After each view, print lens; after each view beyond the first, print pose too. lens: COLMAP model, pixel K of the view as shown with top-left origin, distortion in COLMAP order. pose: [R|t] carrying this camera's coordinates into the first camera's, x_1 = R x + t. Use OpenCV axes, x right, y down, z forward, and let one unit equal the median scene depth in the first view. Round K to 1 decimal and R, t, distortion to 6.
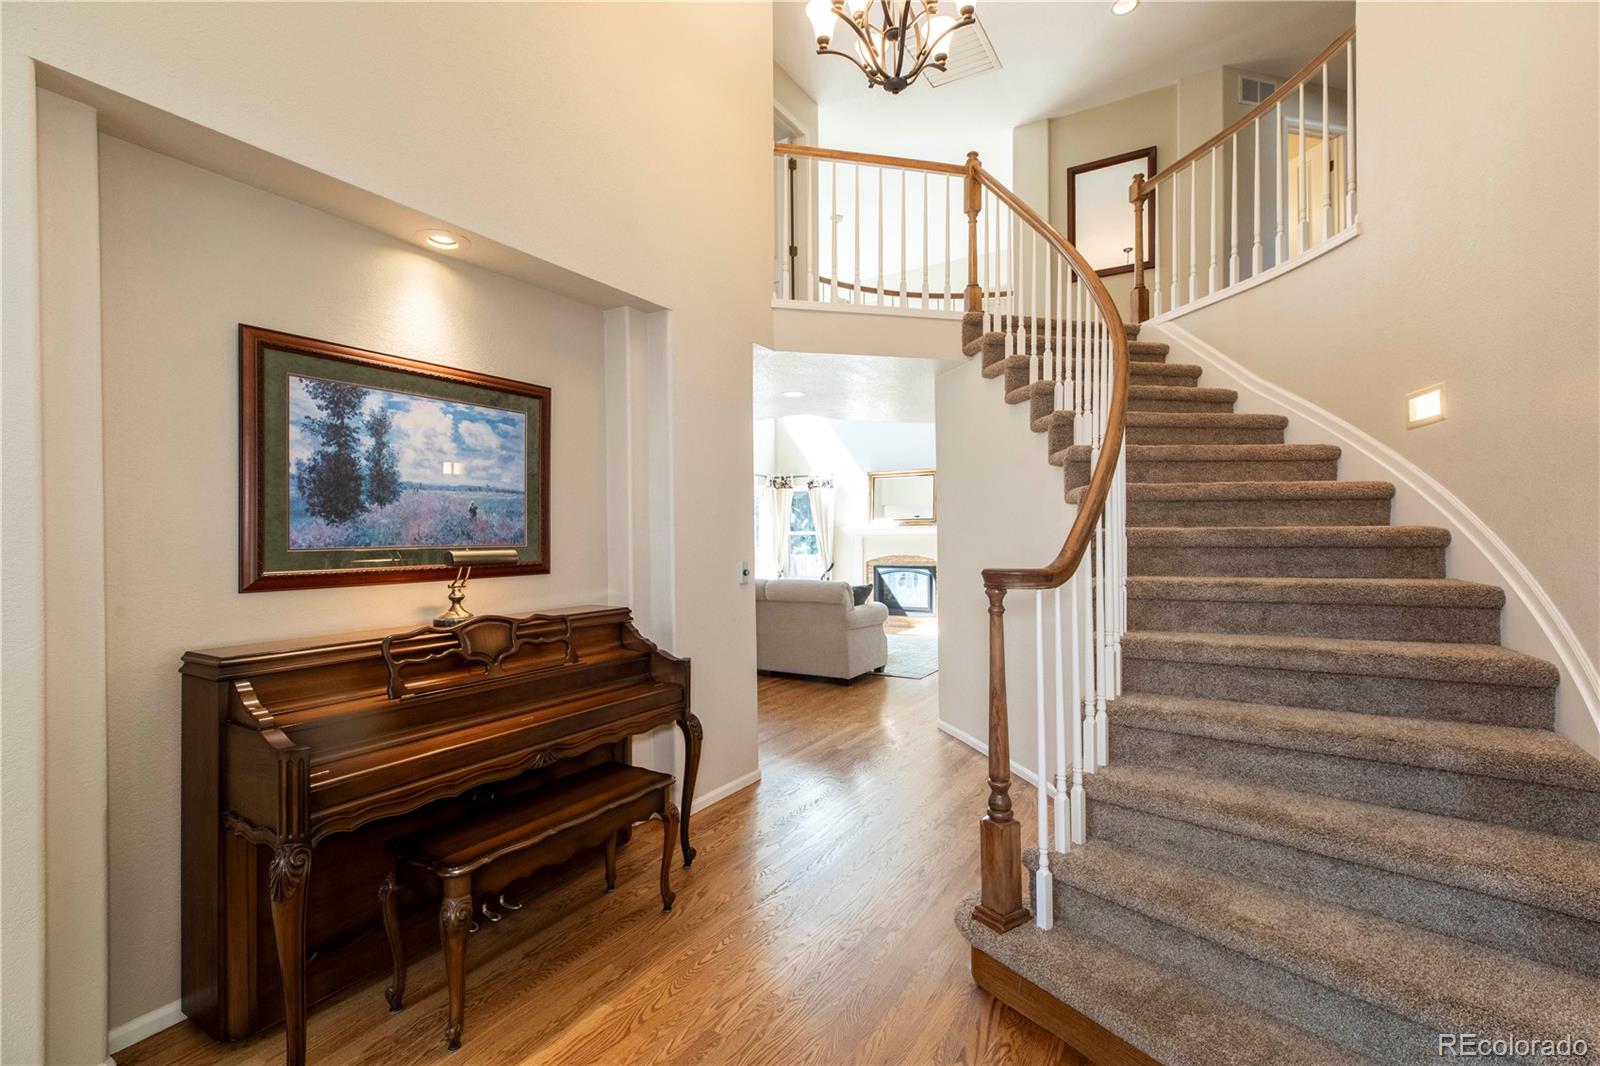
lens RADIAL K [[725.9, 0, 804.2], [0, 725.9, 535.7], [0, 0, 1]] dist [-0.001053, -0.000844]
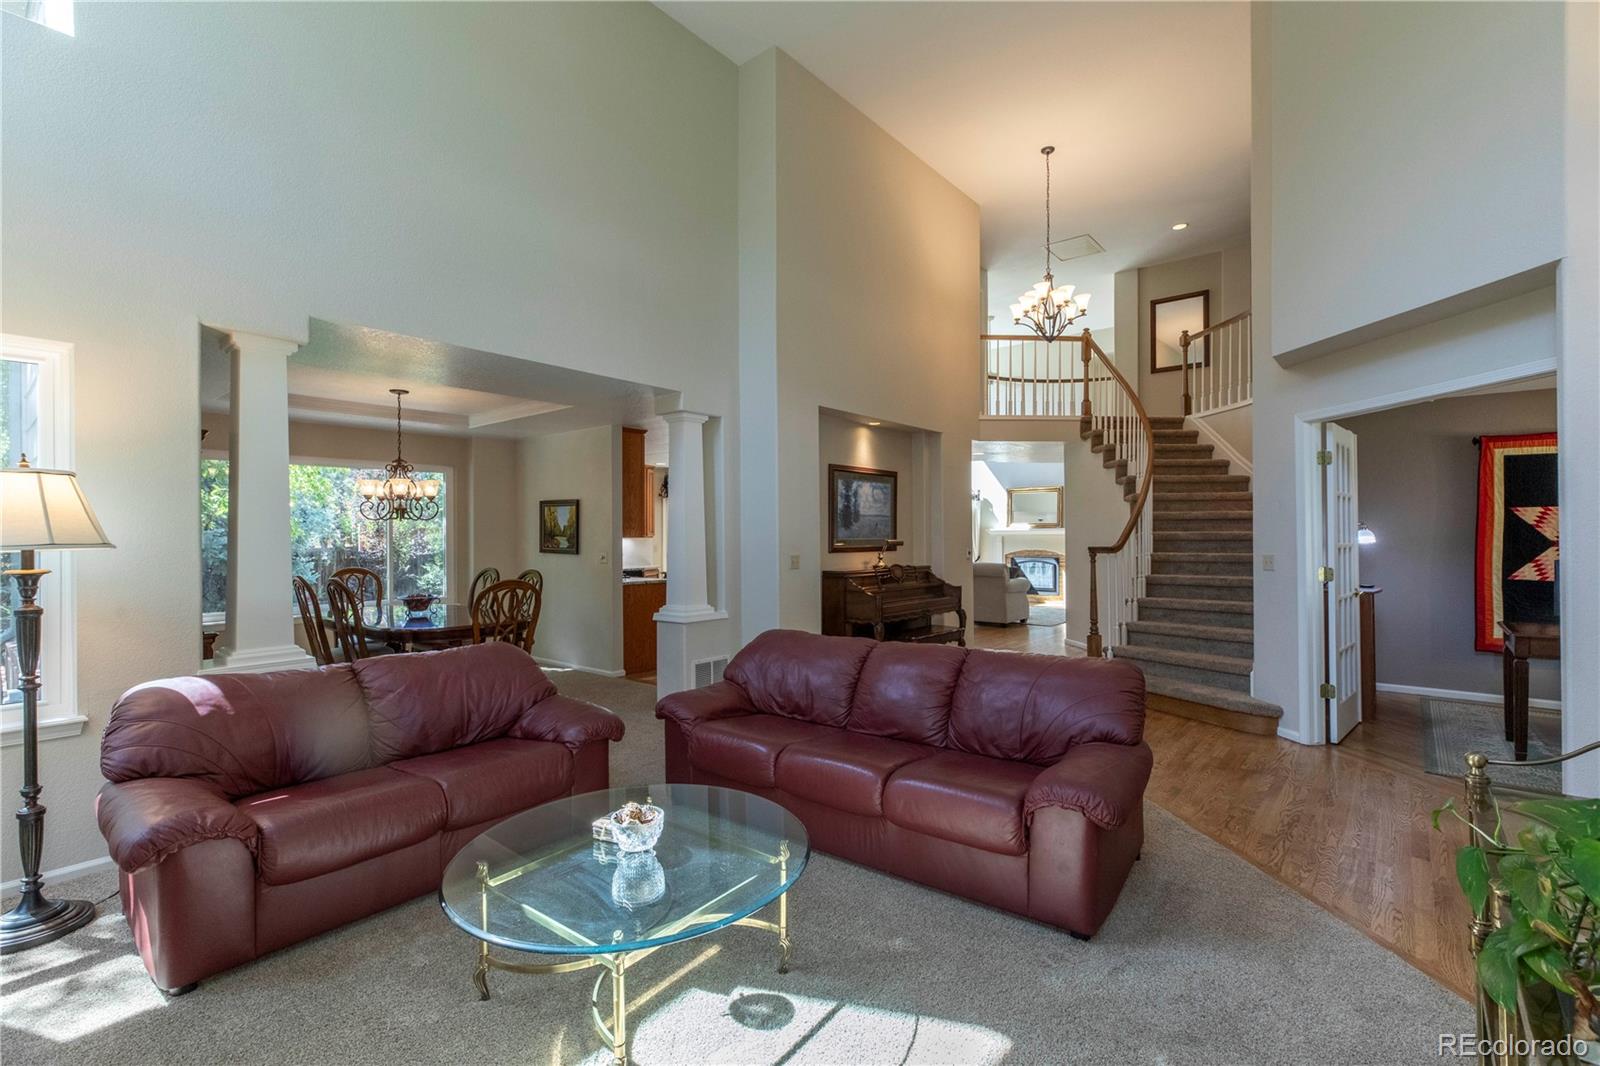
lens RADIAL K [[725.9, 0, 792.2], [0, 725.9, 528.8], [0, 0, 1]] dist [-0.001053, -0.000844]
pose [[0.986829, 0.003053, -0.161738, -0.302545], [-0.004615, 0.999946, -0.009279, 0.005338], [0.161701, 0.009903, 0.986790, -1.380635]]
